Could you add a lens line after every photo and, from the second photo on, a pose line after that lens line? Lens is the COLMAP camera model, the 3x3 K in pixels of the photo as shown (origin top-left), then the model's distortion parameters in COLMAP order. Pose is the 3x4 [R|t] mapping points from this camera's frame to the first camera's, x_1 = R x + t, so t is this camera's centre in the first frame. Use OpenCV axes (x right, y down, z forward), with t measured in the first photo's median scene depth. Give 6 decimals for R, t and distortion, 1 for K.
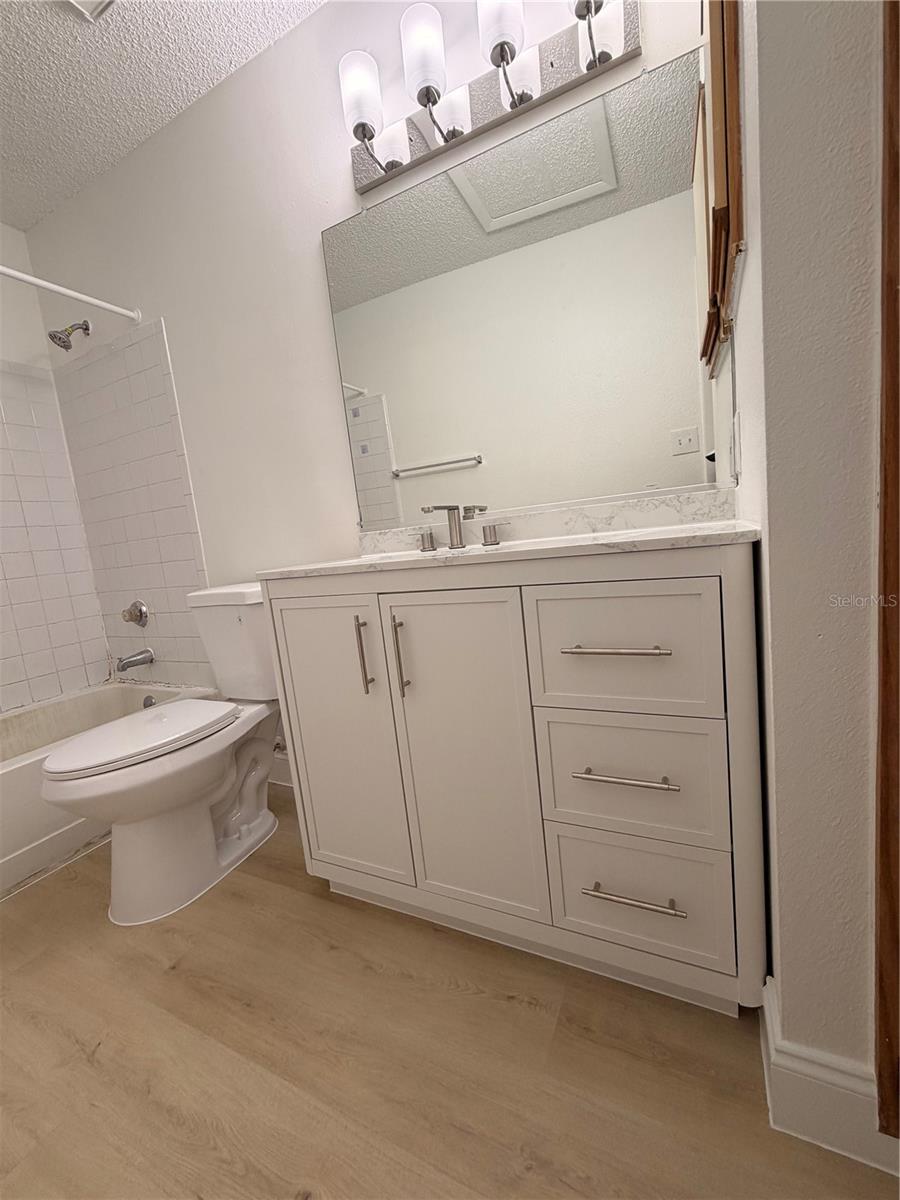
lens RADIAL K [[482.4, 0, 450.0], [0, 482.4, 593.6], [0, 0, 1]] dist [0.005164, -0.000054]
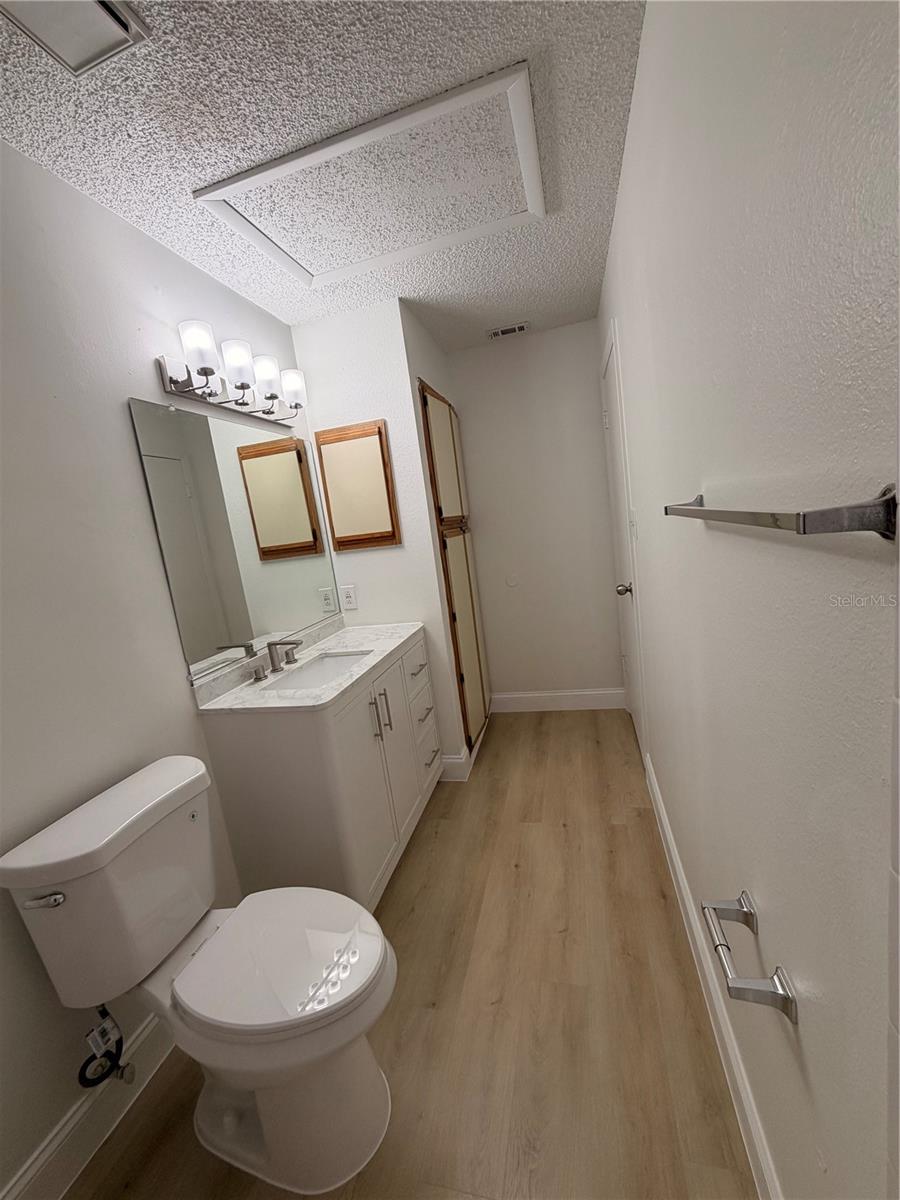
lens RADIAL K [[482.4, 0, 445.5], [0, 482.4, 602.6], [0, 0, 1]] dist [0.005164, -0.000054]
pose [[-0.185755, -0.032226, 0.982068, -2.088112], [0.278574, 0.956727, 0.084086, -0.379848], [-0.942280, 0.289198, -0.168739, 1.034906]]
